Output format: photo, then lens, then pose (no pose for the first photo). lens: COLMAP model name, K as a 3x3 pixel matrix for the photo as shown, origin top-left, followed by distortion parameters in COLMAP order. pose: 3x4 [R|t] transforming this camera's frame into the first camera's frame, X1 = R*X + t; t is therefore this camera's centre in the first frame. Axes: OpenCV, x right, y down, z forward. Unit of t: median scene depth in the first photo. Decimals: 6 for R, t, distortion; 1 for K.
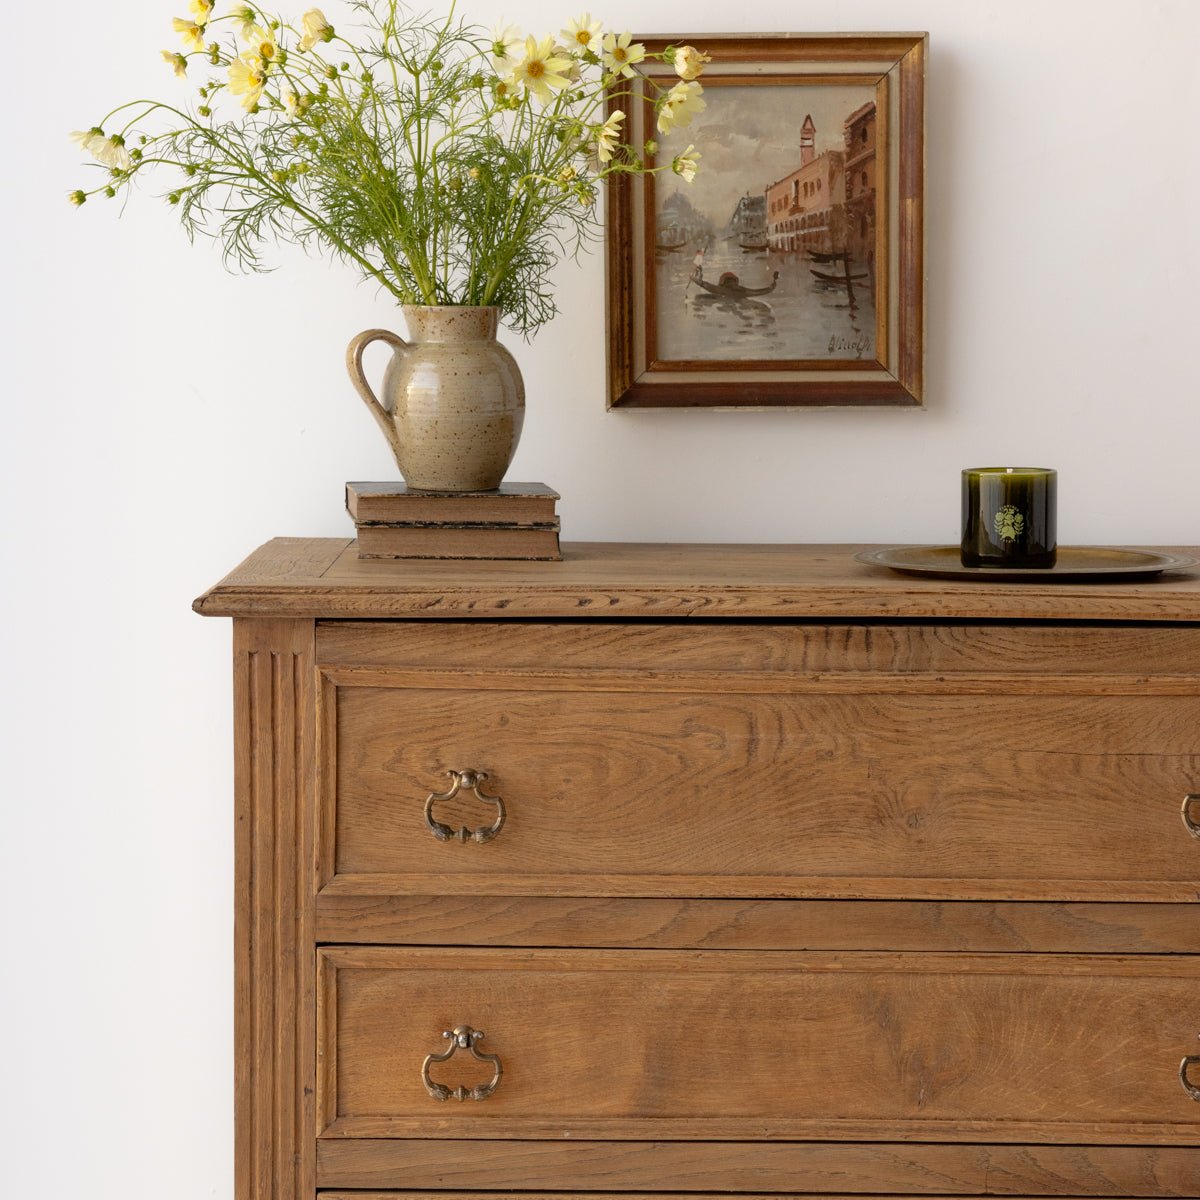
lens RADIAL K [[3632.6, 0, 626.6], [0, 3632.6, 598.3], [0, 0, 1]] dist [0.037421, 0.000000]
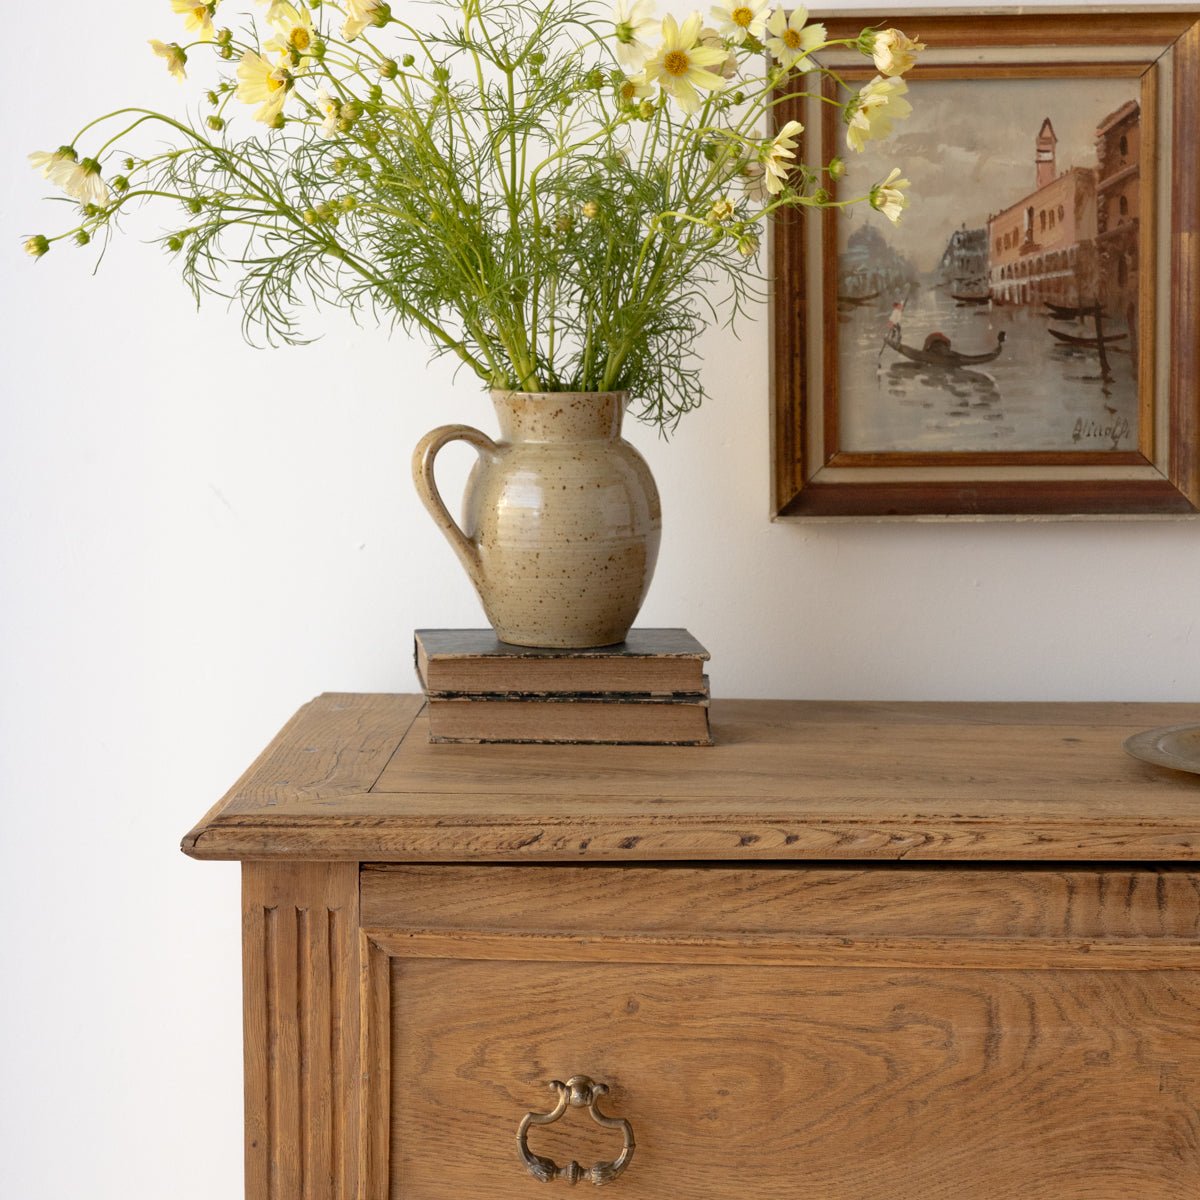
lens RADIAL K [[3632.6, 0, 596.1], [0, 3632.6, 588.4], [0, 0, 1]] dist [0.037421, 0.000000]
pose [[0.999027, -0.000033, -0.044097, -0.009288], [0.000330, 0.999977, 0.006727, -0.047213], [0.044096, -0.006735, 0.999005, 0.287184]]
